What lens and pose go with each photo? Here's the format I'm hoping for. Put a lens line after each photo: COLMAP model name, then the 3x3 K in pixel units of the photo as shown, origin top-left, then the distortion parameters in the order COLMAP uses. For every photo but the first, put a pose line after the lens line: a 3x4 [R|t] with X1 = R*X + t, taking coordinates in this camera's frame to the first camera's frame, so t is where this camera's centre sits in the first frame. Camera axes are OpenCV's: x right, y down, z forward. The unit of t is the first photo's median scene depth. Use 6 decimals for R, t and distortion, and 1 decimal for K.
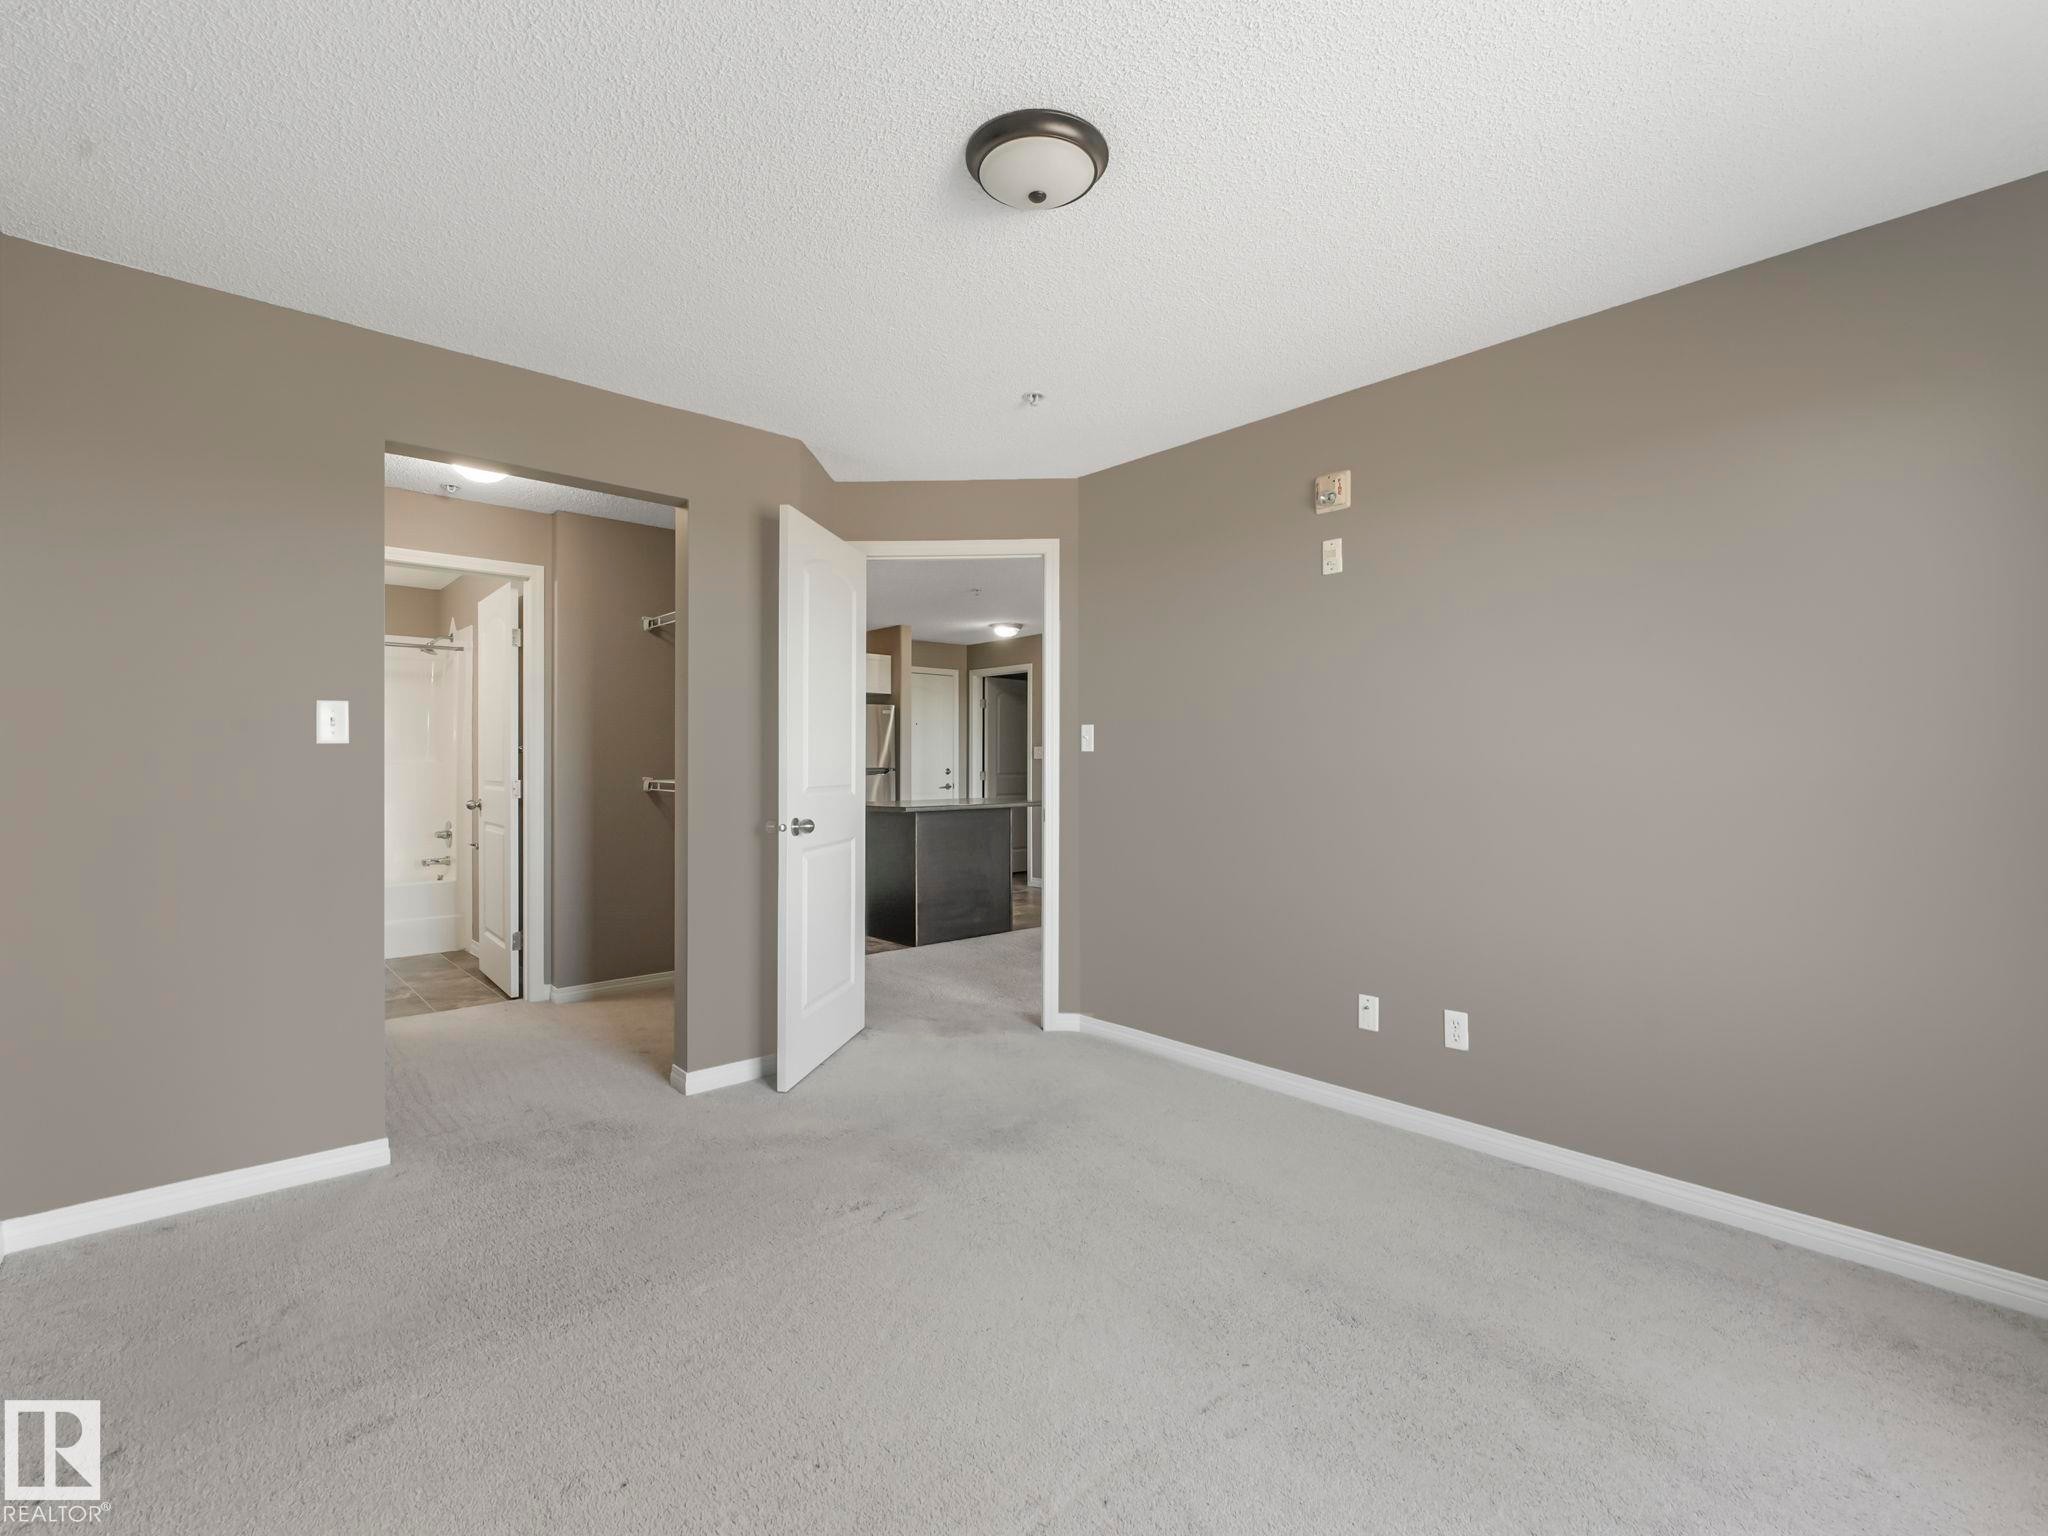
lens RADIAL K [[962.5, 0, 1011.8], [0, 962.5, 770.5], [0, 0, 1]] dist [0.014764, -0.002206]
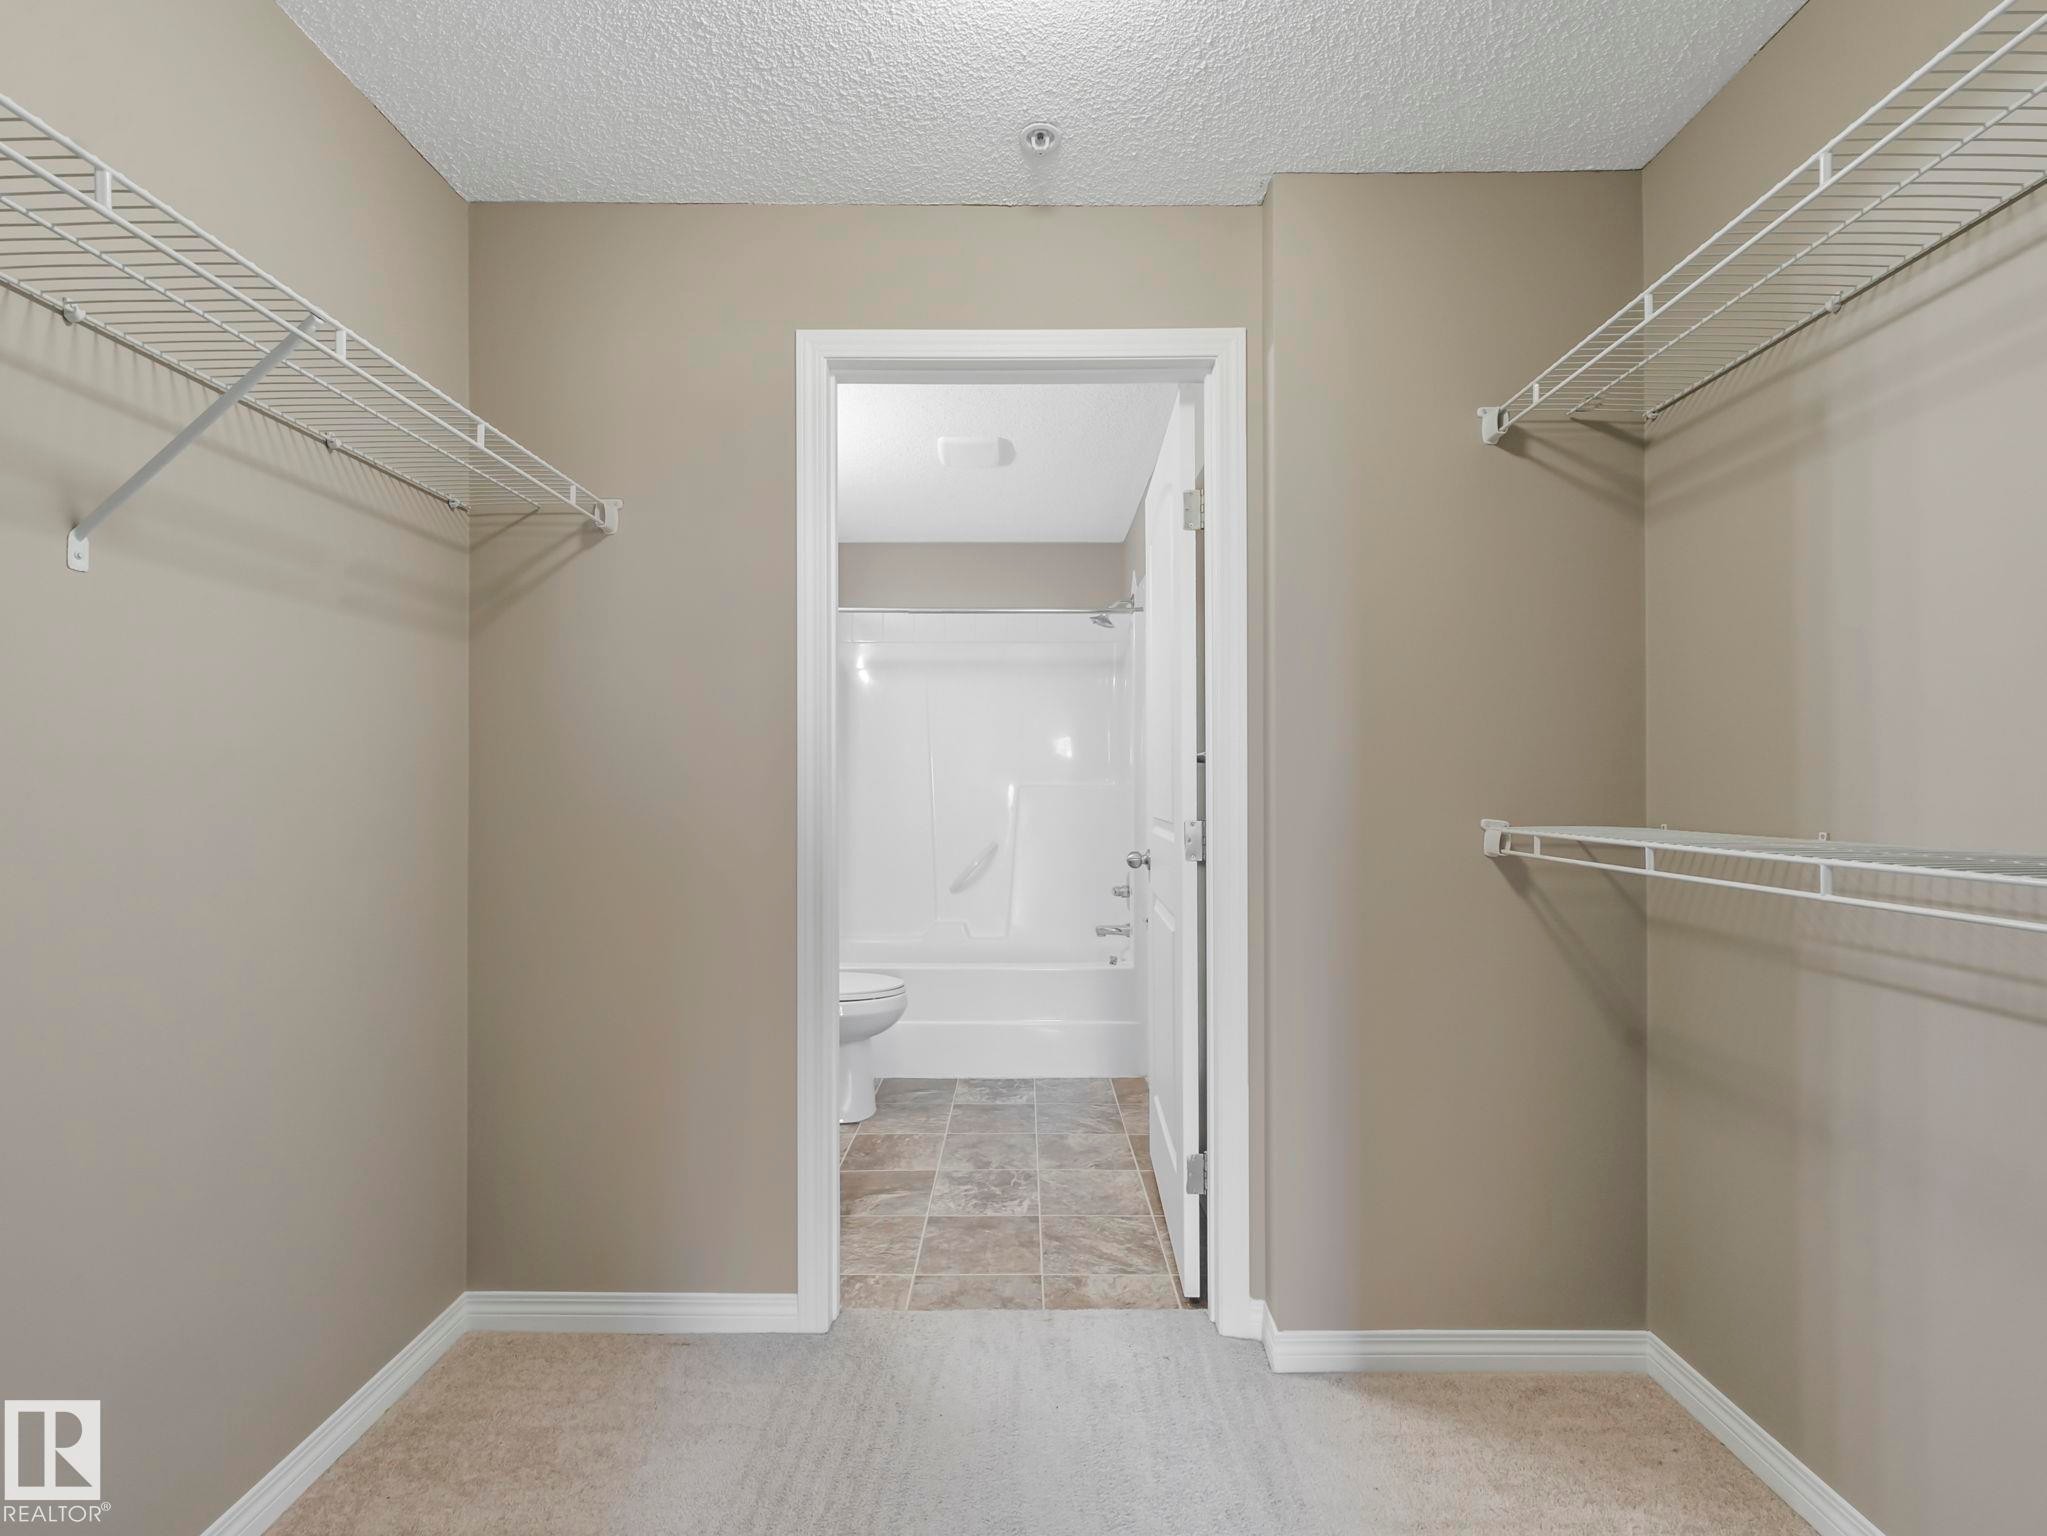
lens RADIAL K [[962.0, 0, 1017.4], [0, 962.0, 782.2], [0, 0, 1]] dist [0.014764, -0.002206]
pose [[0.759005, -0.007329, -0.651044, -0.274455], [0.000607, 0.999944, -0.010549, -0.003765], [0.651085, 0.007611, 0.758967, 0.591440]]
